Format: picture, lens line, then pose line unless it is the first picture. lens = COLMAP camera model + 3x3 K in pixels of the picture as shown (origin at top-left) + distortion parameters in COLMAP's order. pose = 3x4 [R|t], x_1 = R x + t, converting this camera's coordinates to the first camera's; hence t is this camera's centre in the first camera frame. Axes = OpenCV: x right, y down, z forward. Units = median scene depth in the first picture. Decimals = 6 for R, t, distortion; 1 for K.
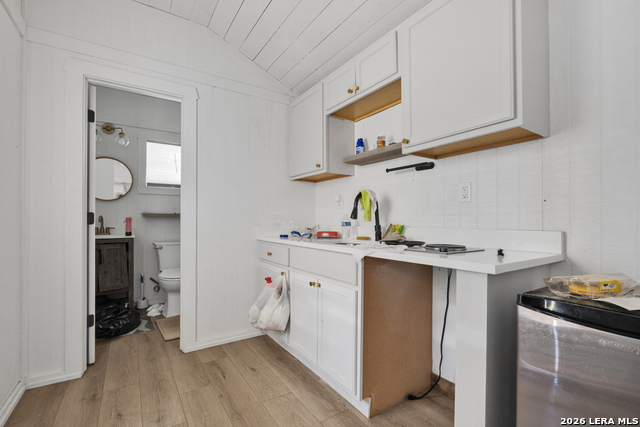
lens RADIAL K [[286.6, 0, 319.7], [0, 286.6, 219.6], [0, 0, 1]] dist [-0.001739, -0.000129]
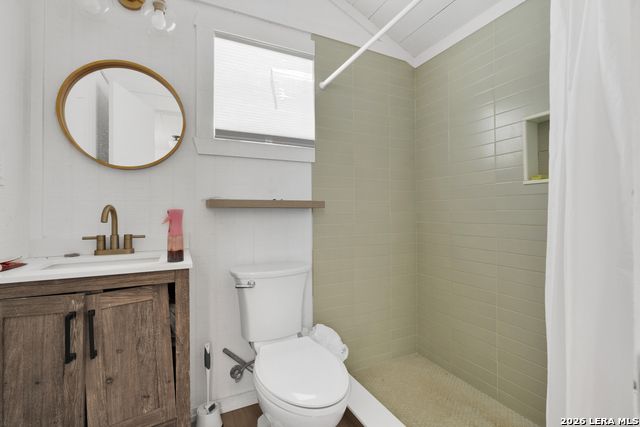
lens RADIAL K [[292.7, 0, 320.0], [0, 292.7, 213.5], [0, 0, 1]] dist [-0.001382, -0.000122]
pose [[0.989952, -0.003210, -0.141365, -0.670370], [0.004064, 0.999975, 0.005750, -0.005721], [0.141343, -0.006267, 0.989941, 1.018729]]
